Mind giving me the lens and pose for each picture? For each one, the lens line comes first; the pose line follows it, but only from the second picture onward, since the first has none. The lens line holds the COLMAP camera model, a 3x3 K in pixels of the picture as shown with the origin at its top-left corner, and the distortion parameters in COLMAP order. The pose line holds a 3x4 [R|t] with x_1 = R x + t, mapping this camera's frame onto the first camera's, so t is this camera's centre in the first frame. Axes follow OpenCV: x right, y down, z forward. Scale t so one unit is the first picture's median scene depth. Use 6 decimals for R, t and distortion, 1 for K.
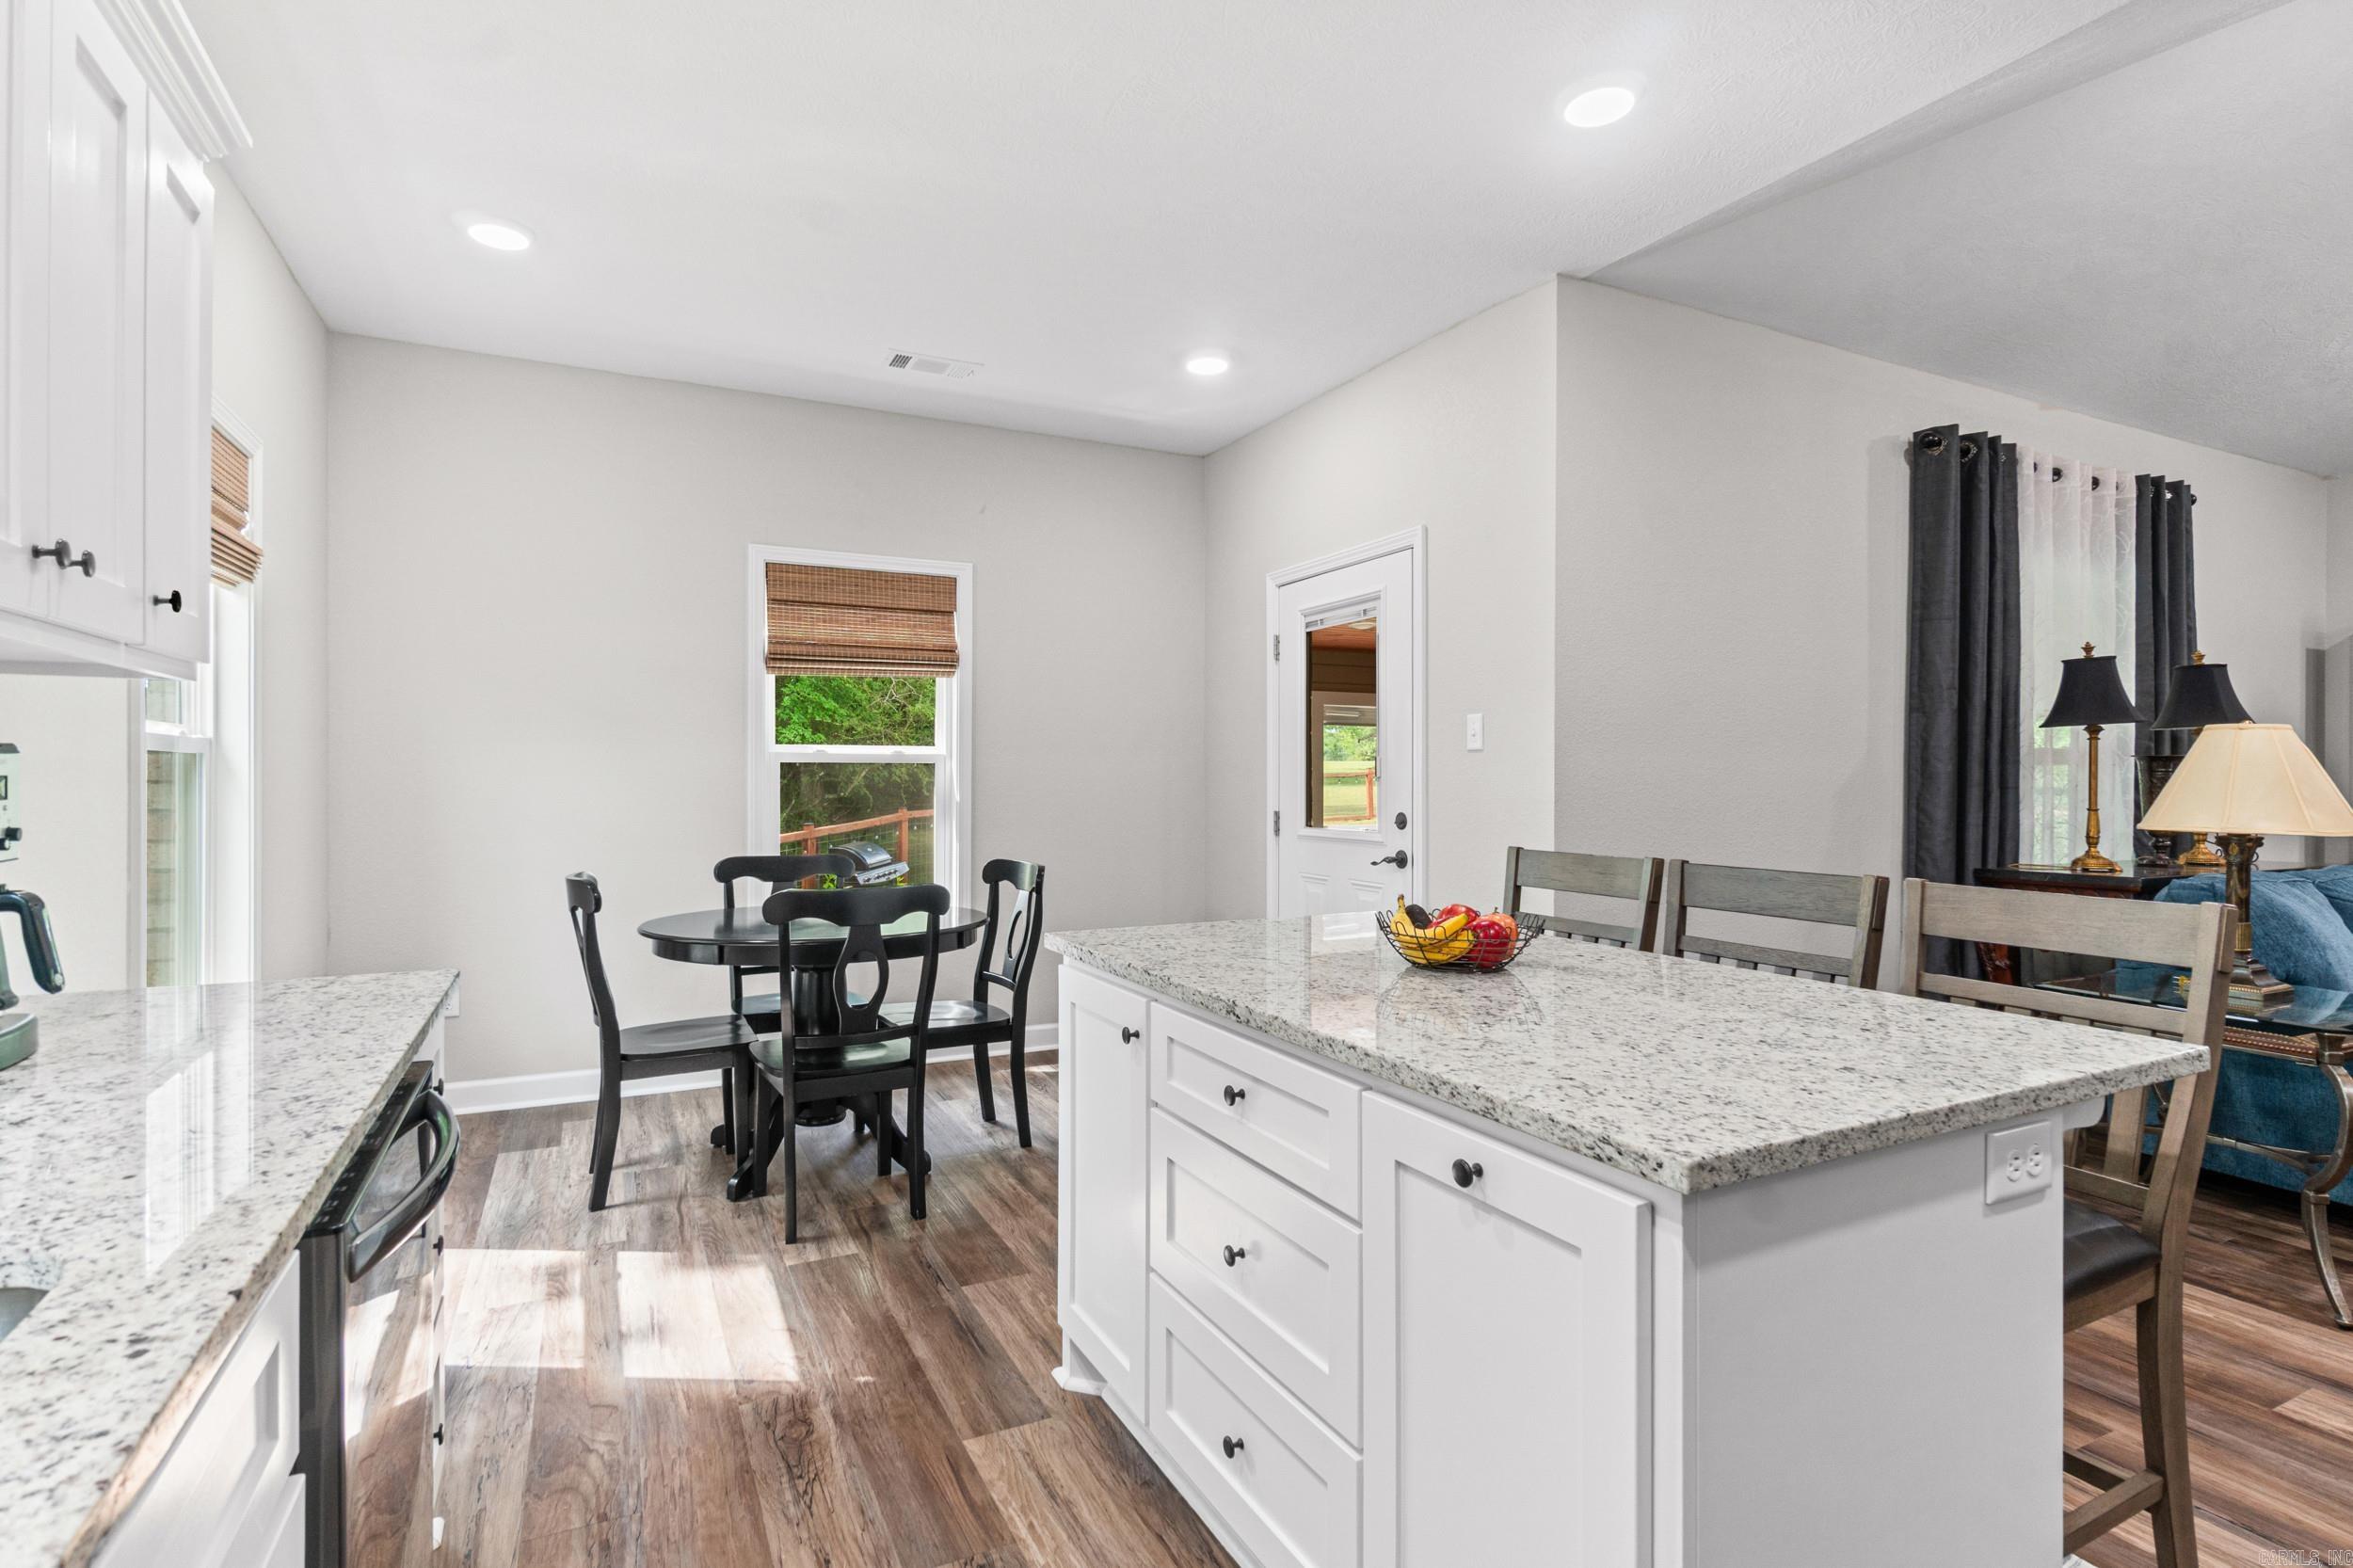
lens RADIAL K [[1148.8, 0, 1176.5], [0, 1148.8, 784.0], [0, 0, 1]] dist [-0.006273, -0.000105]
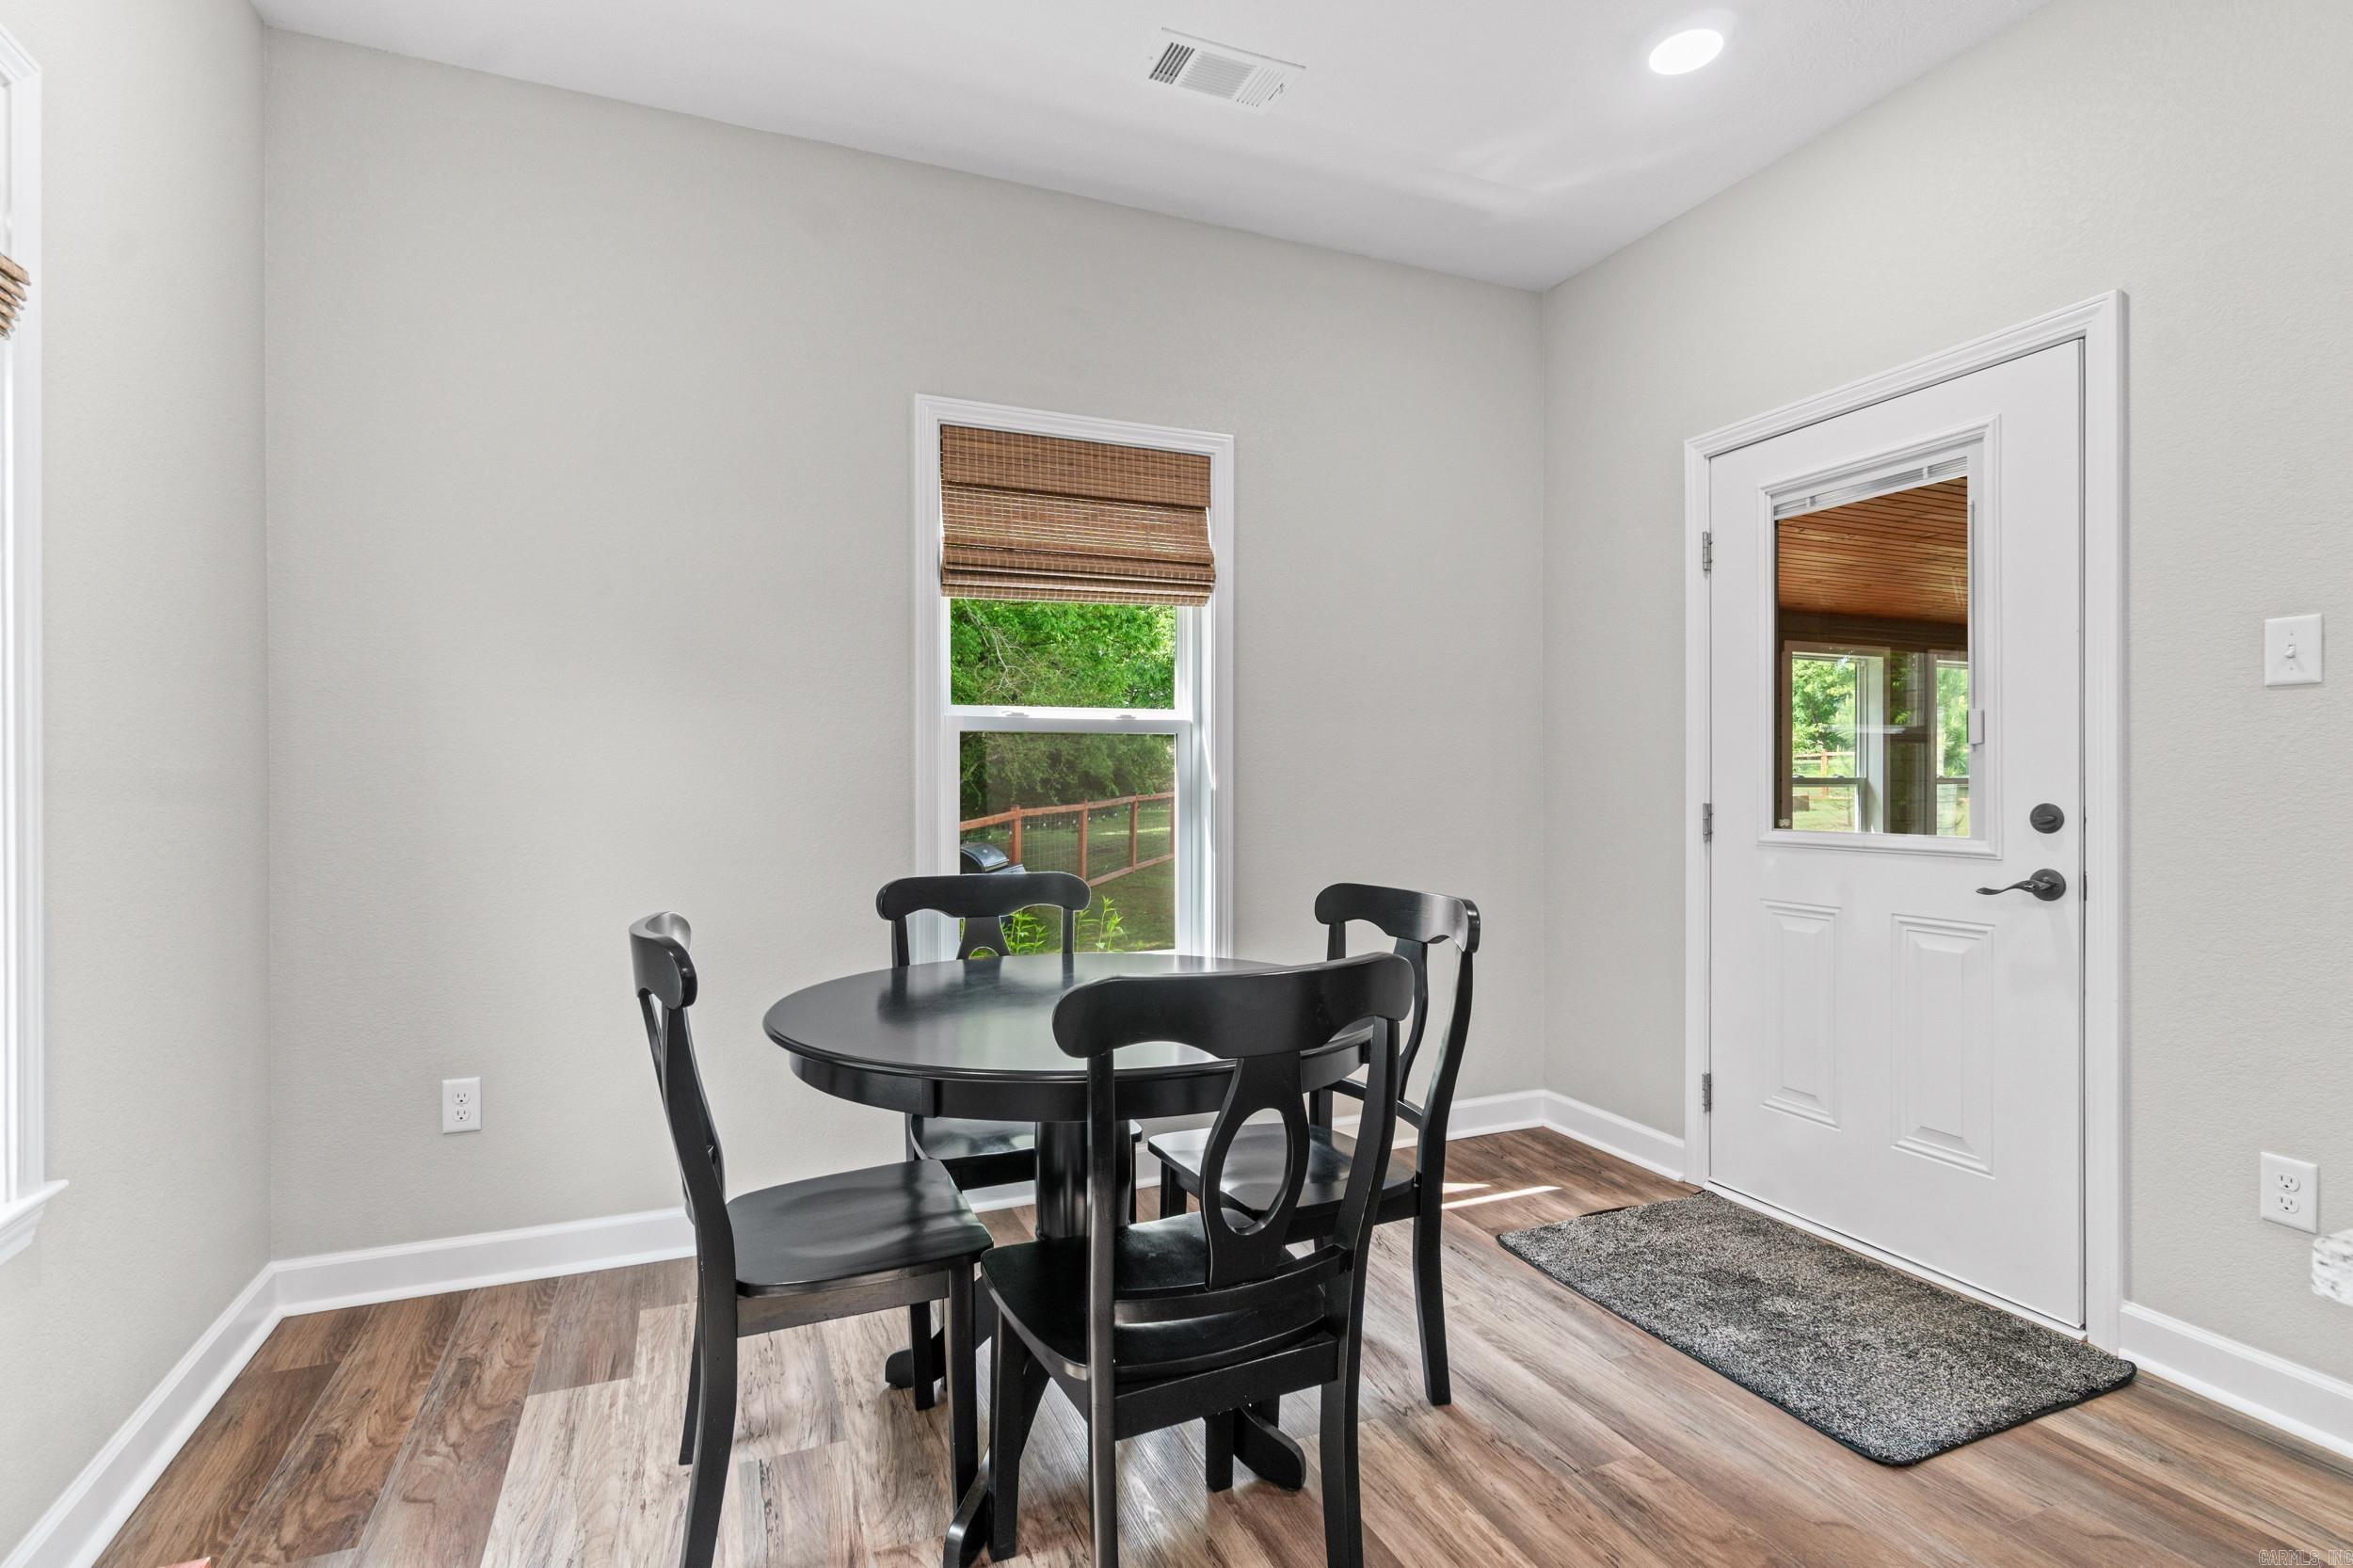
lens RADIAL K [[1148.8, 0, 1176.5], [0, 1148.8, 784.0], [0, 0, 1]] dist [-0.006273, -0.000105]
pose [[0.997550, -0.003587, -0.069866, -0.178644], [0.003710, 0.999992, 0.001628, 0.011129], [0.069860, -0.001884, 0.997555, 0.356973]]
